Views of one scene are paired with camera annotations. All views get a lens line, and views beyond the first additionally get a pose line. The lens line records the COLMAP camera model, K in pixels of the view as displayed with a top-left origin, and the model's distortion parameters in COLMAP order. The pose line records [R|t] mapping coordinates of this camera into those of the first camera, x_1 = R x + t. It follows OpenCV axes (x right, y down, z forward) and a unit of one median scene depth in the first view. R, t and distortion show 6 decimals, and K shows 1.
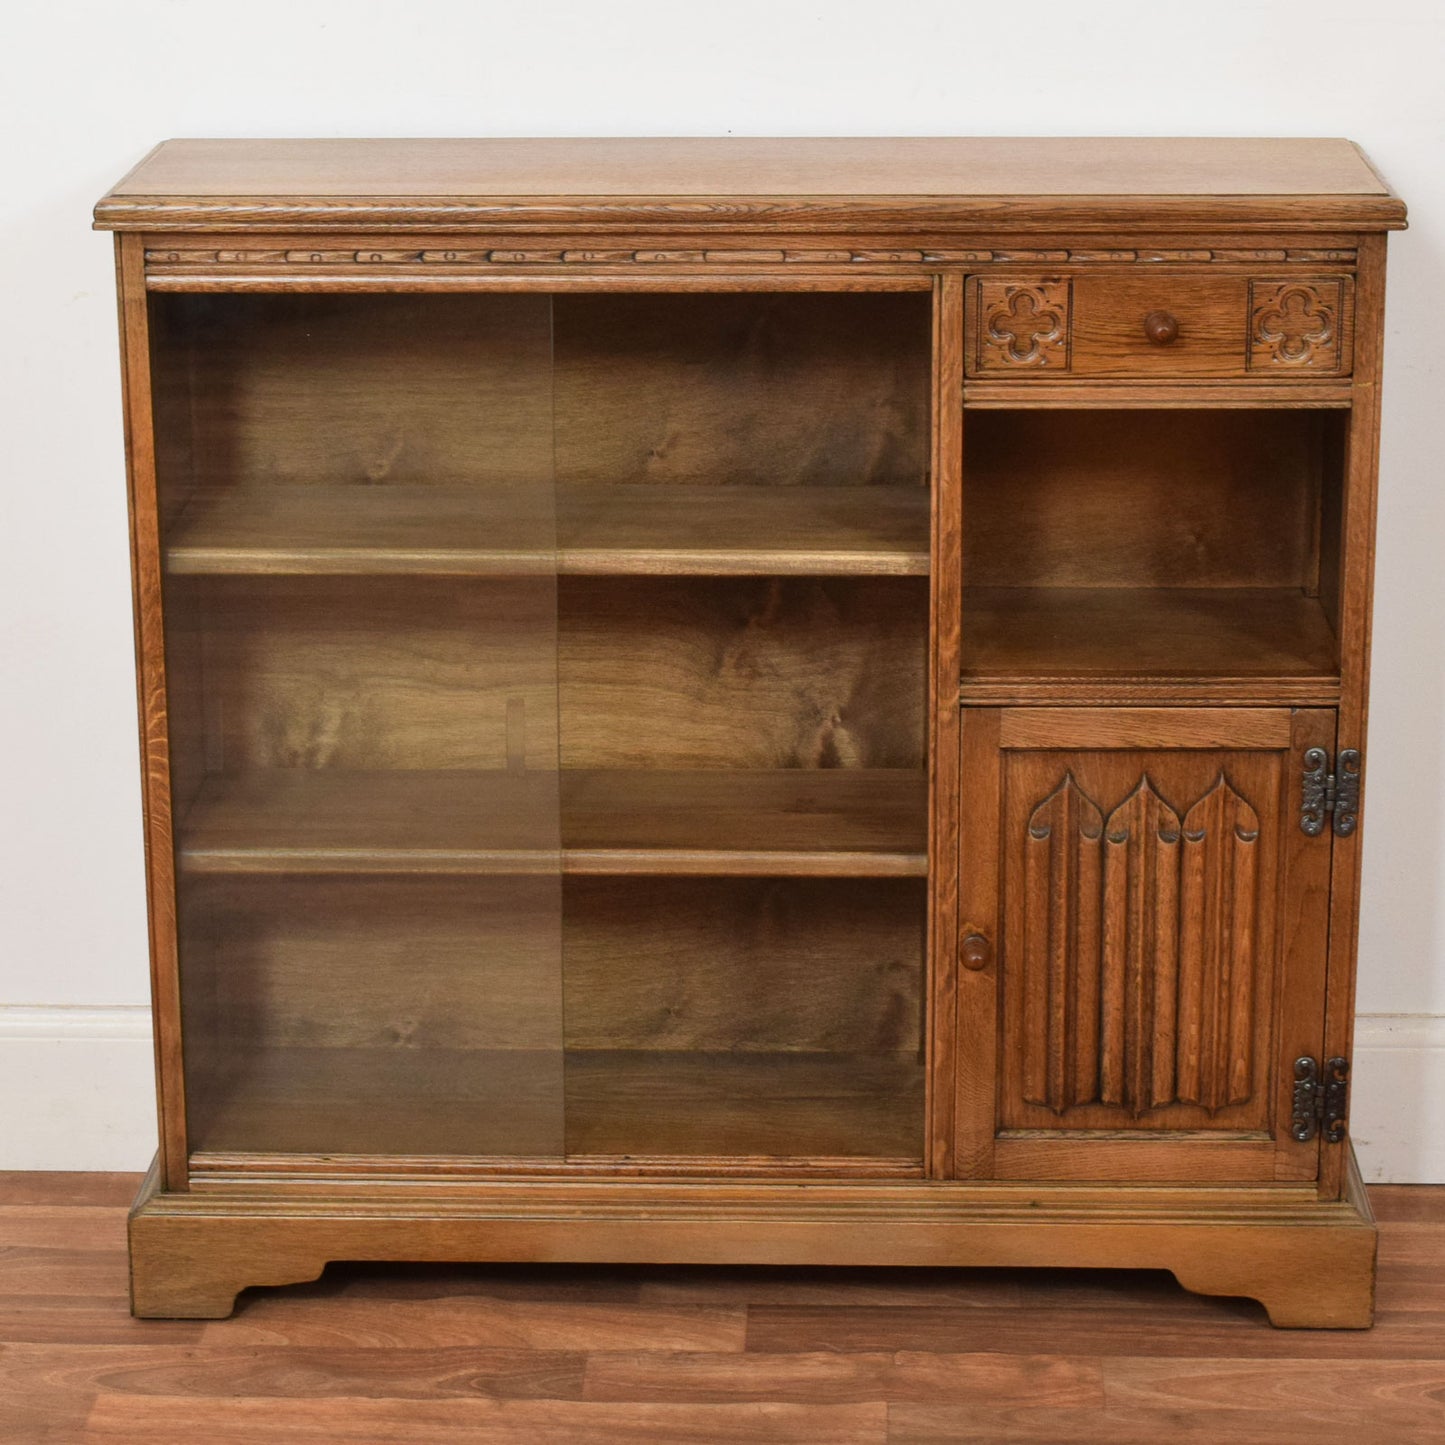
lens RADIAL K [[3935.1, 0, 730.7], [0, 3935.1, 712.4], [0, 0, 1]] dist [-0.044908, 0.000000]
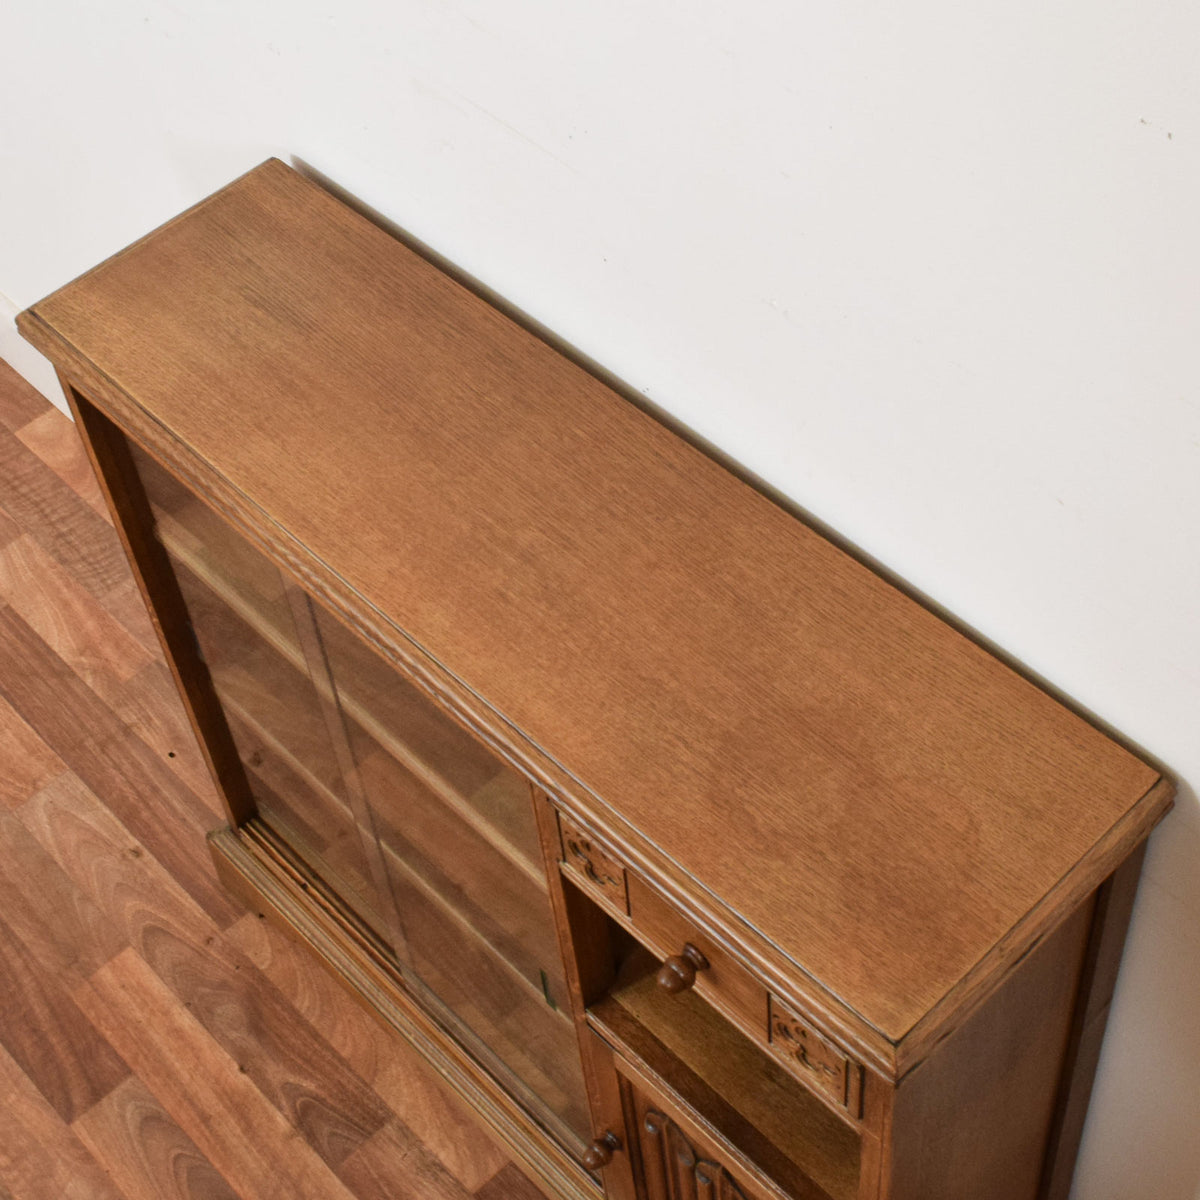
lens RADIAL K [[2032.9, 0, 614.0], [0, 2032.9, 476.0], [0, 0, 1]] dist [-0.023559, 0.000000]
pose [[0.713184, 0.490890, -0.500396, 0.261854], [-0.143829, 0.801143, 0.580933, -0.434567], [0.686063, -0.342340, 0.641967, 0.698804]]
